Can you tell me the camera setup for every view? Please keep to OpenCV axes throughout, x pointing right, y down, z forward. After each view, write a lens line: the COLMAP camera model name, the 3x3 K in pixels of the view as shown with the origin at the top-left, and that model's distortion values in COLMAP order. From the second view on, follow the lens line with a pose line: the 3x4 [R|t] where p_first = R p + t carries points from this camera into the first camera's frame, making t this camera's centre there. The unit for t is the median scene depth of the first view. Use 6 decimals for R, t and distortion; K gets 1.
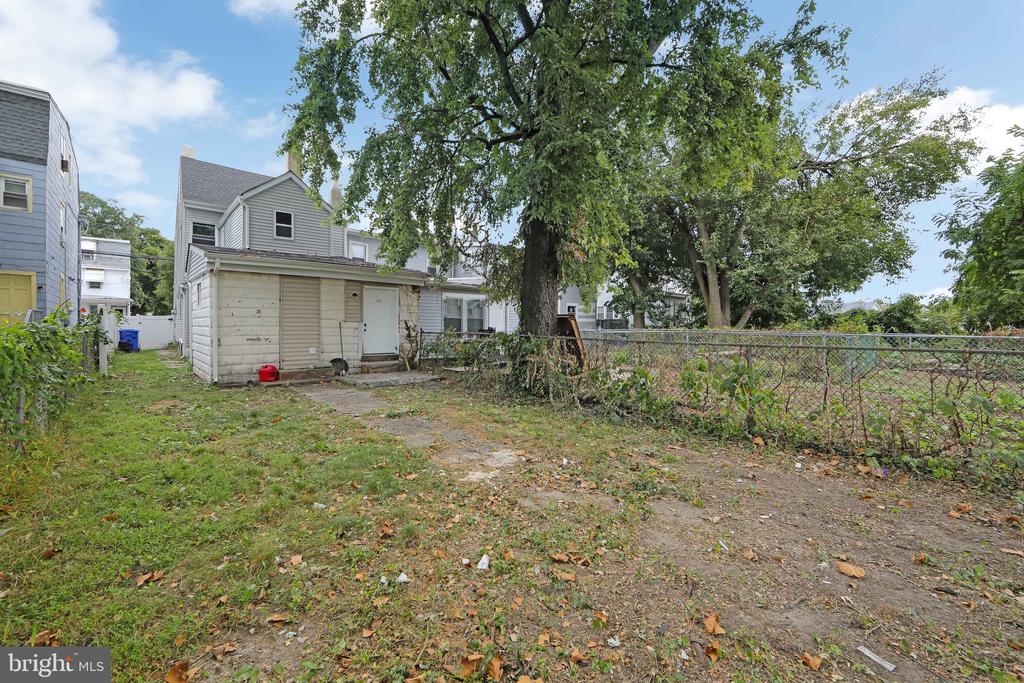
lens RADIAL K [[410.9, 0, 513.1], [0, 410.9, 331.7], [0, 0, 1]] dist [-0.007059, 0.000947]
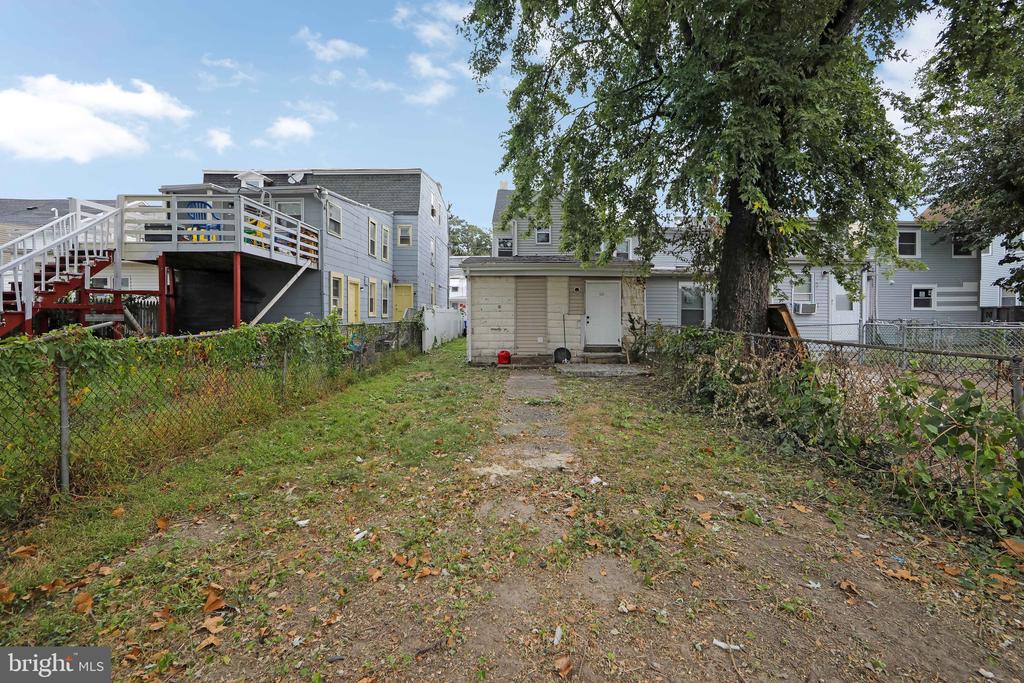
lens RADIAL K [[410.9, 0, 529.7], [0, 410.9, 318.4], [0, 0, 1]] dist [-0.007059, 0.000947]
pose [[0.759200, 0.001008, -0.650857, 0.232650], [-0.007388, 0.999948, -0.007070, -0.005709], [0.650816, 0.010176, 0.759168, 0.104849]]
